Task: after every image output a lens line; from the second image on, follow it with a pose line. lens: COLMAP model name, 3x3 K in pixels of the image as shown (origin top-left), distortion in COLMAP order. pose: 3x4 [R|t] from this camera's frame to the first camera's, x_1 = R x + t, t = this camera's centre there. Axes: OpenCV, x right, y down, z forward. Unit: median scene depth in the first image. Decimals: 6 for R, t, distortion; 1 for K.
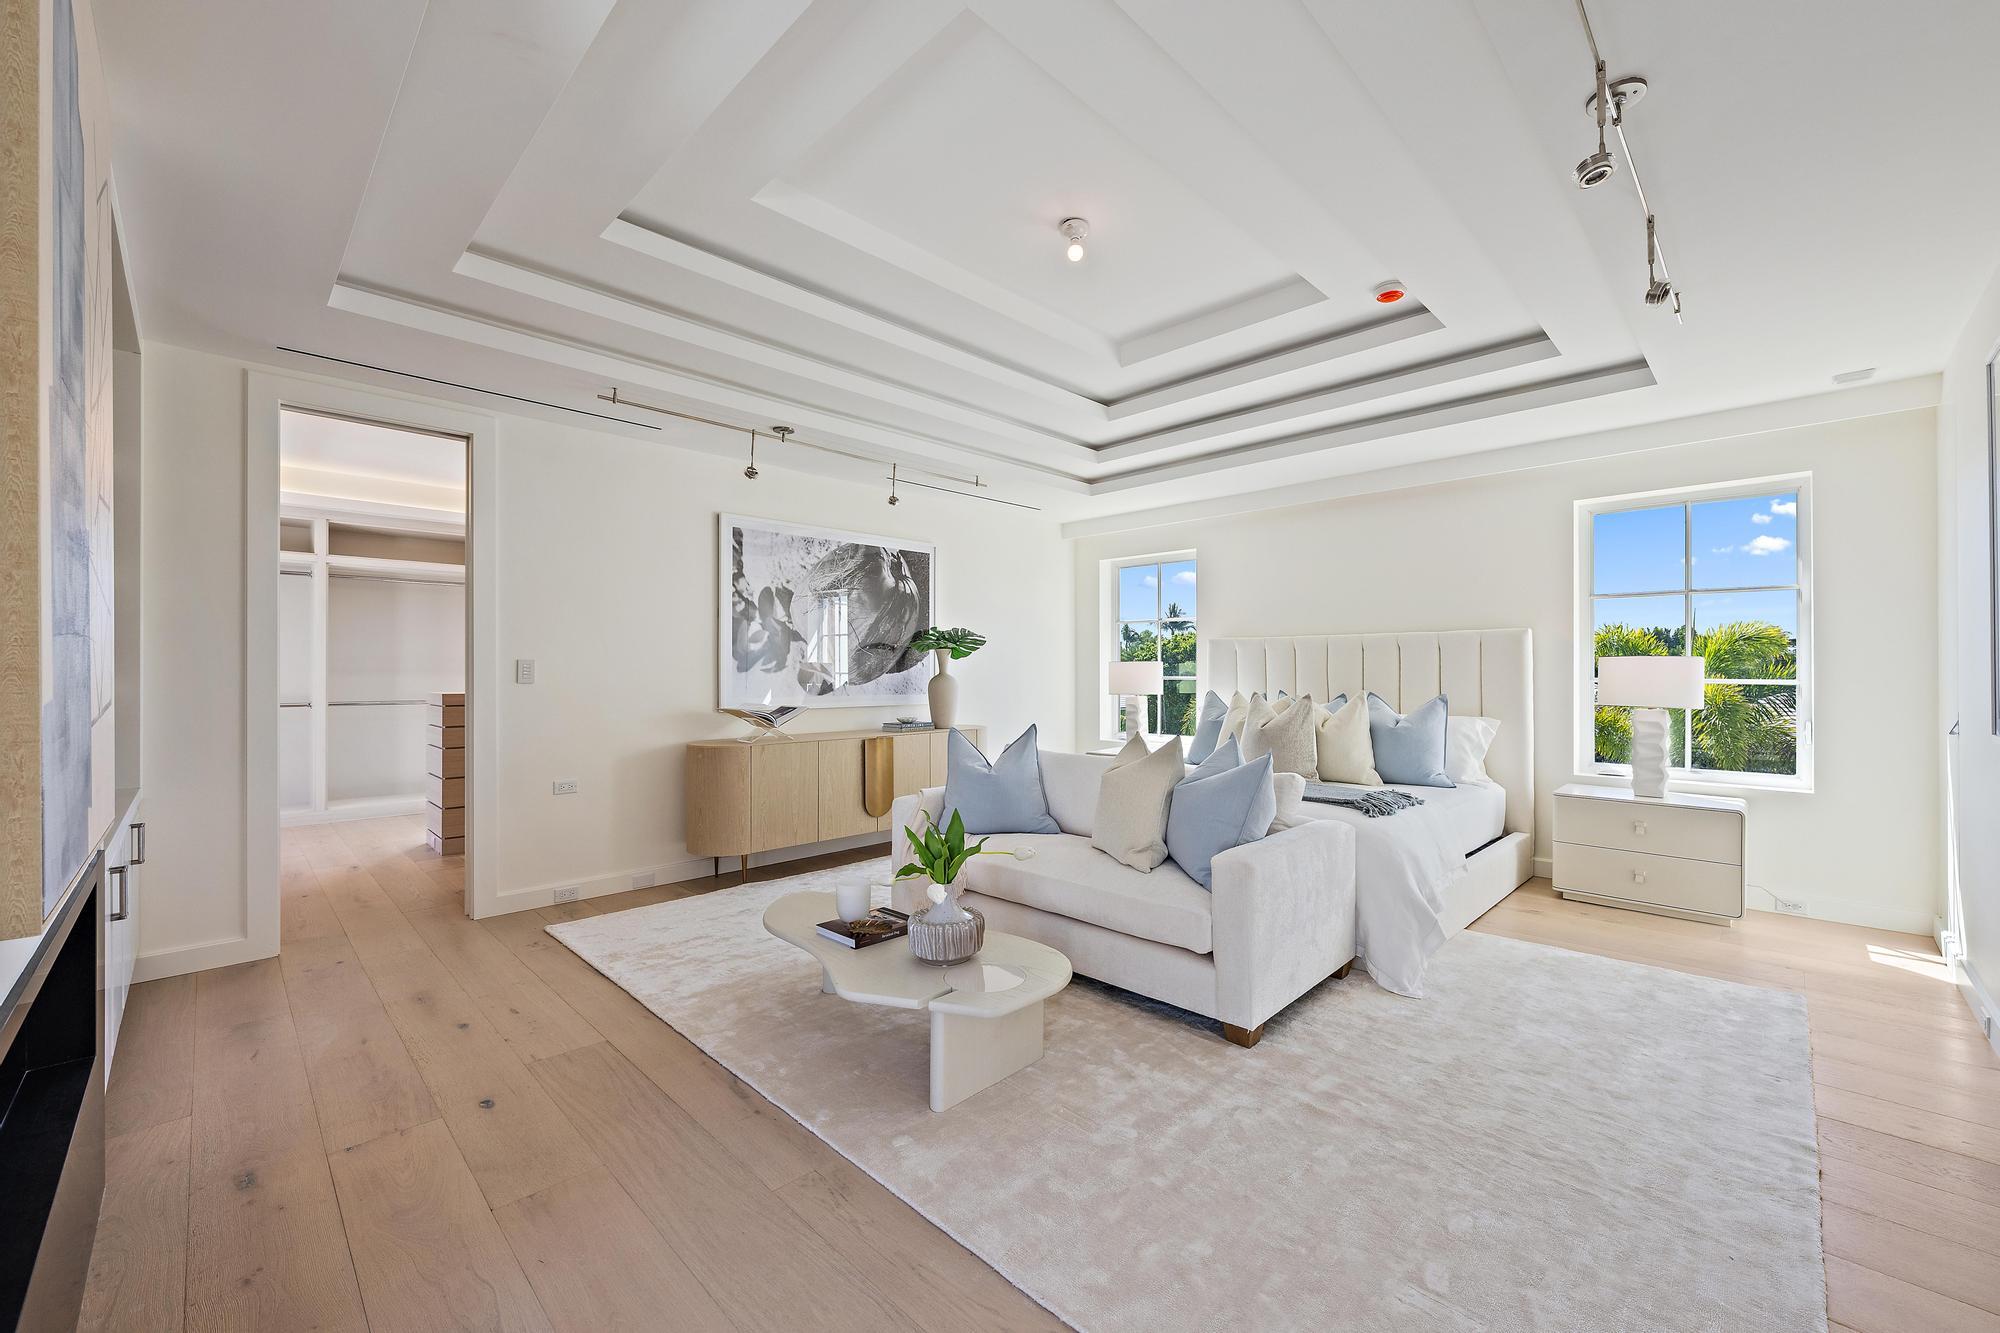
lens RADIAL K [[788.0, 0, 999.2], [0, 788.0, 658.0], [0, 0, 1]] dist [0.004208, 0.000067]
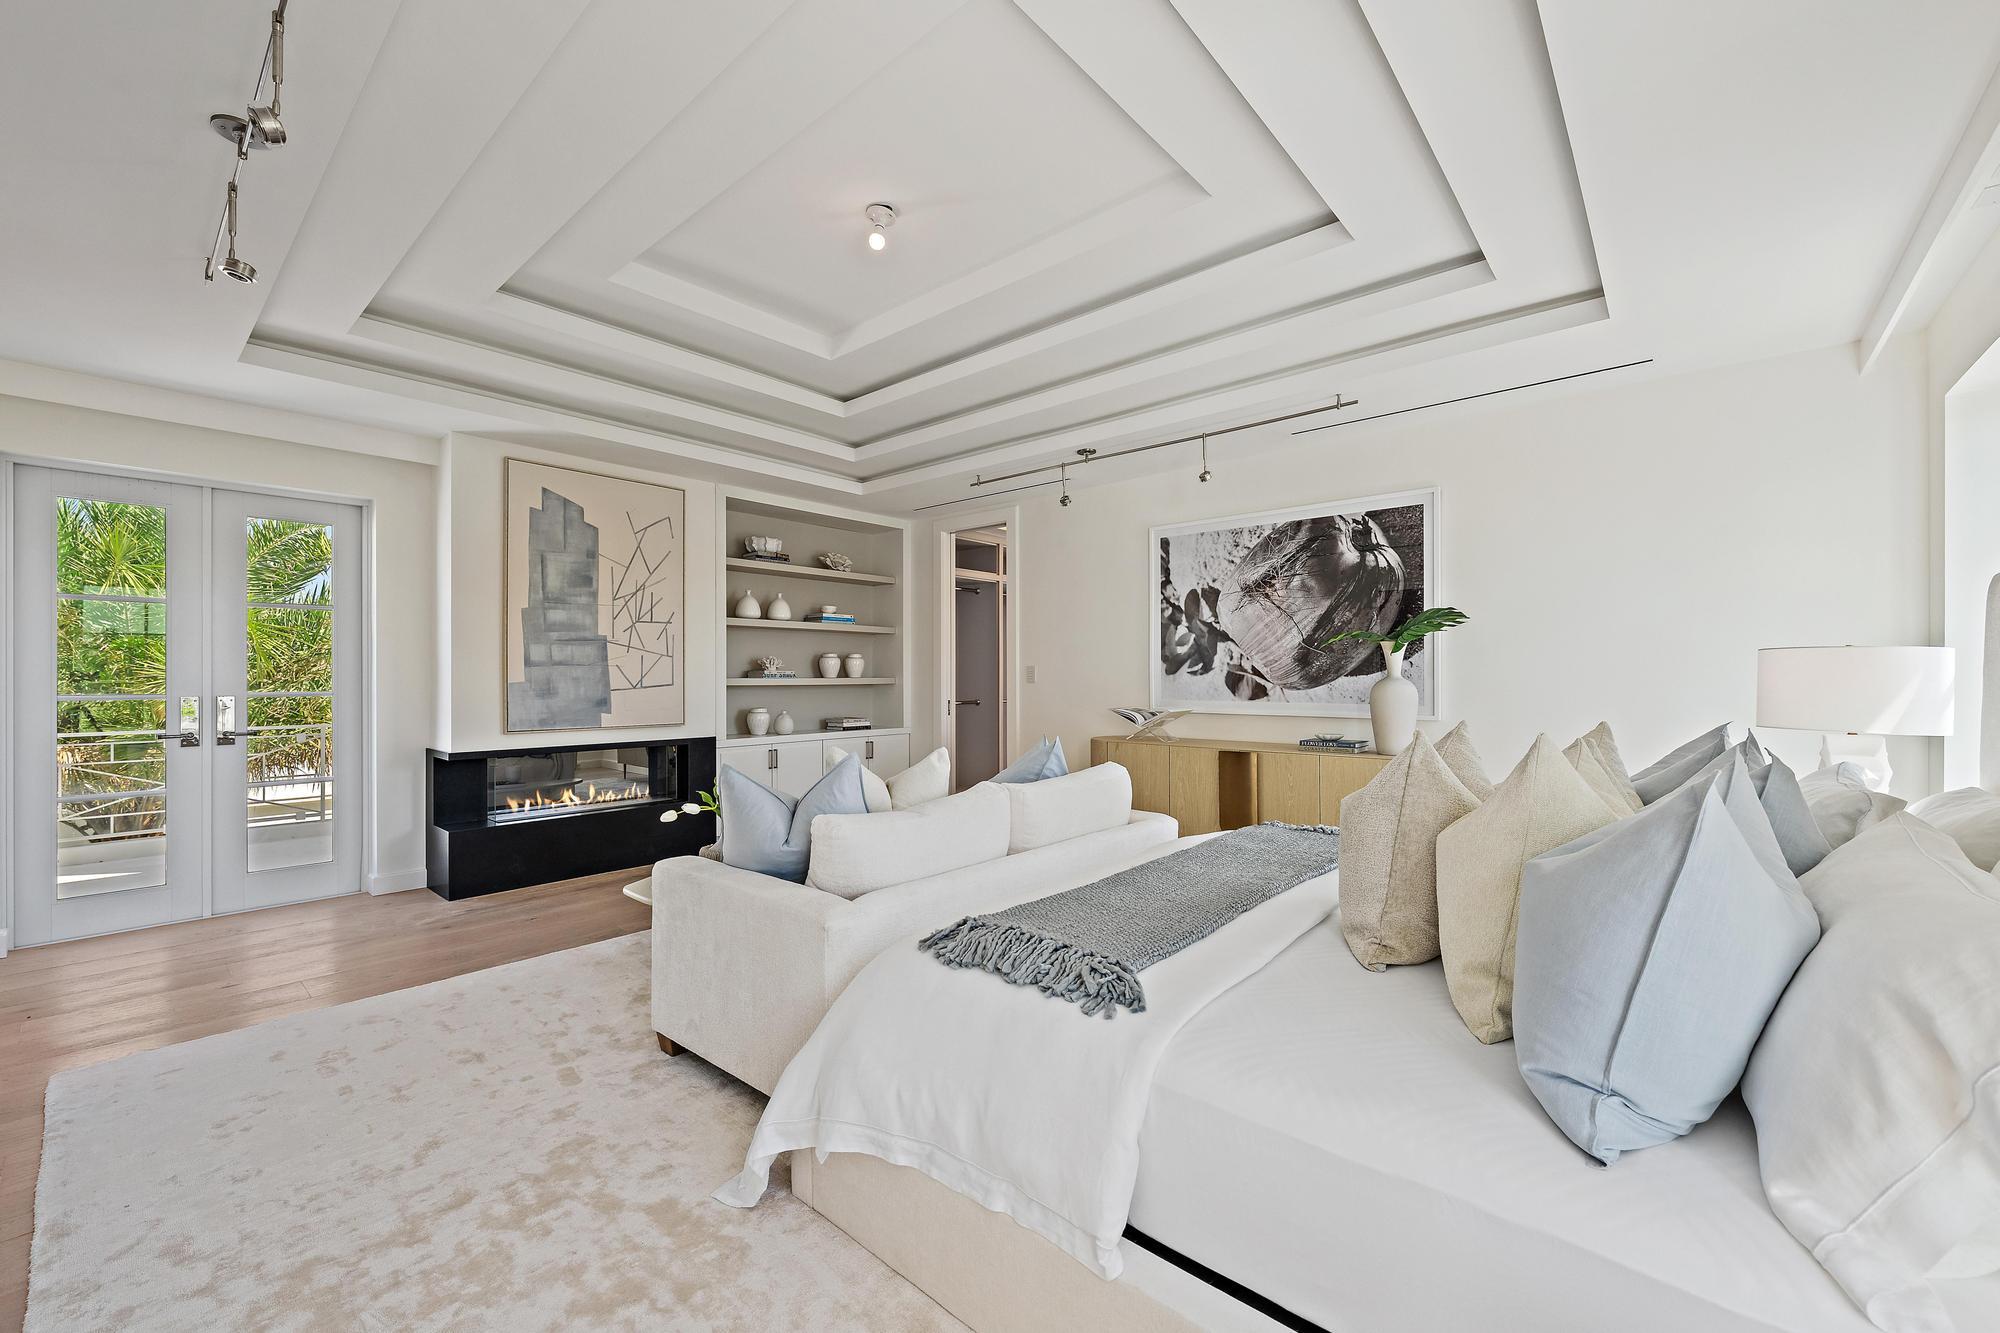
lens RADIAL K [[788.0, 0, 1007.9], [0, 788.0, 676.2], [0, 0, 1]] dist [0.004208, 0.000067]
pose [[0.066768, 0.003968, -0.997761, 0.675504], [0.017772, 0.999829, 0.005166, 0.010422], [0.997610, -0.018077, 0.066687, 0.684052]]
